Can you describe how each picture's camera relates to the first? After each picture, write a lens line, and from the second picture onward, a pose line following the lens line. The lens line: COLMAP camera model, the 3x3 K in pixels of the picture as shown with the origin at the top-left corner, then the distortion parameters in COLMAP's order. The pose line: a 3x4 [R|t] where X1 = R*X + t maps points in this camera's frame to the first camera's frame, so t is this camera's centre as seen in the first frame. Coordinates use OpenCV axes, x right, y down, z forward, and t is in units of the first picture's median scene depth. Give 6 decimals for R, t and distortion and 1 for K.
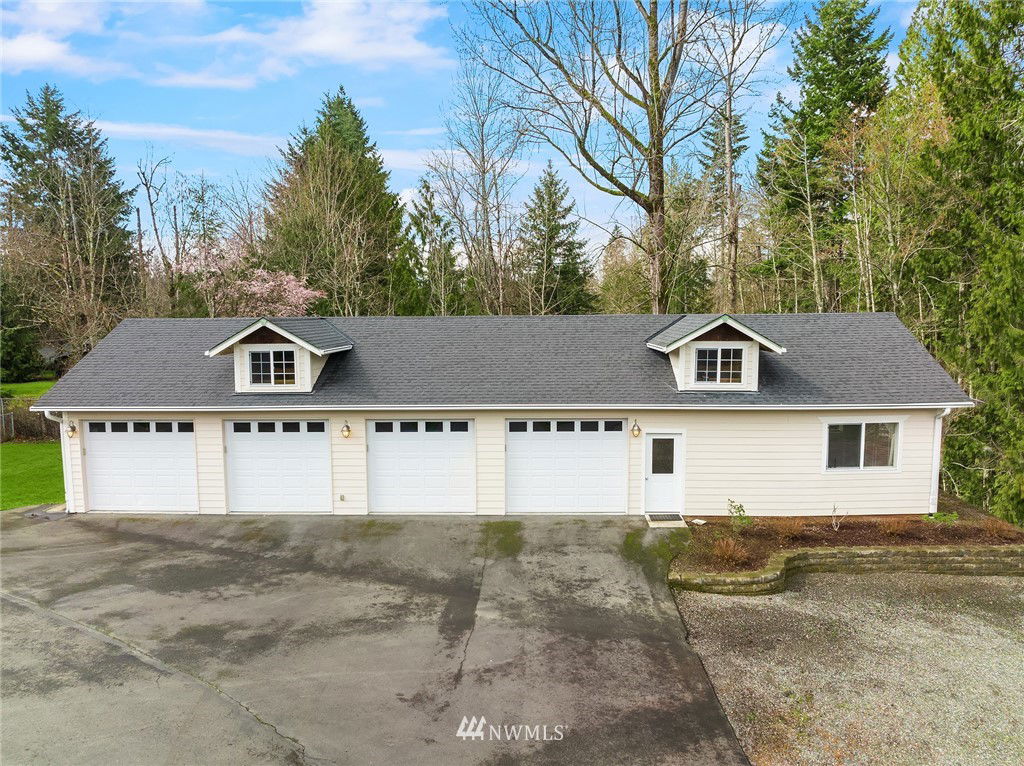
lens RADIAL K [[723.8, 0, 518.1], [0, 723.8, 377.5], [0, 0, 1]] dist [-0.039314, 0.004432]
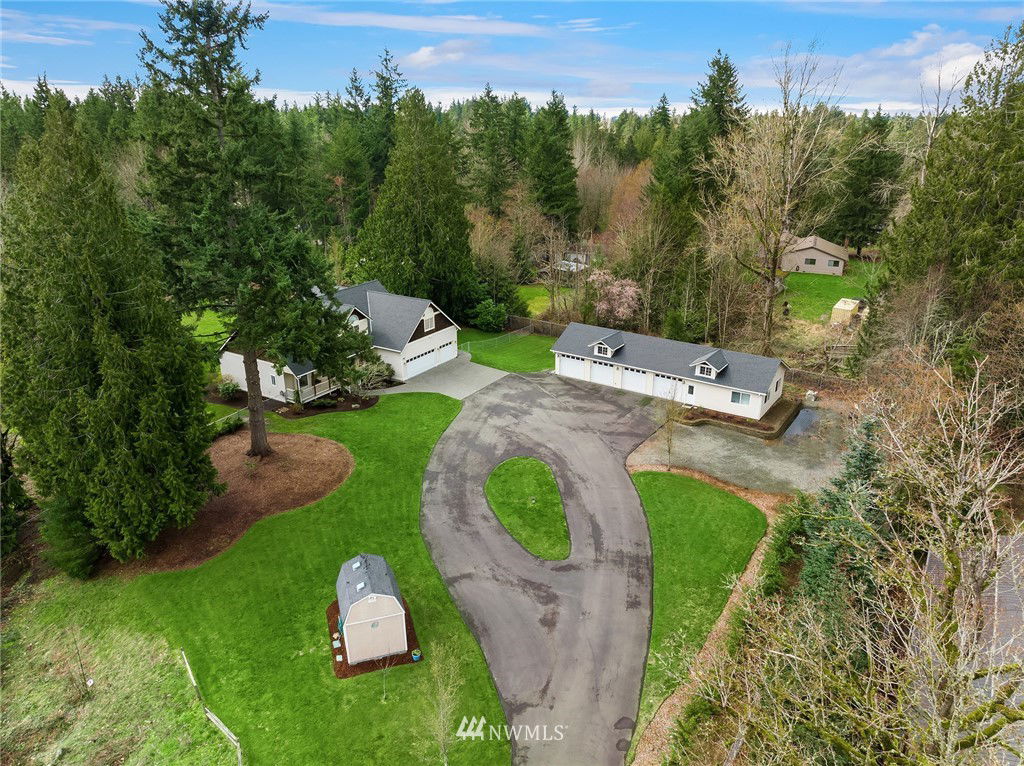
lens RADIAL K [[713.7, 0, 512.0], [0, 713.7, 383.0], [0, 0, 1]] dist [0.007568, -0.078185]
pose [[0.844661, 0.198827, -0.497006, 1.325218], [-0.055699, 0.956065, 0.287814, -1.009588], [0.532396, -0.215422, 0.818626, -2.741917]]
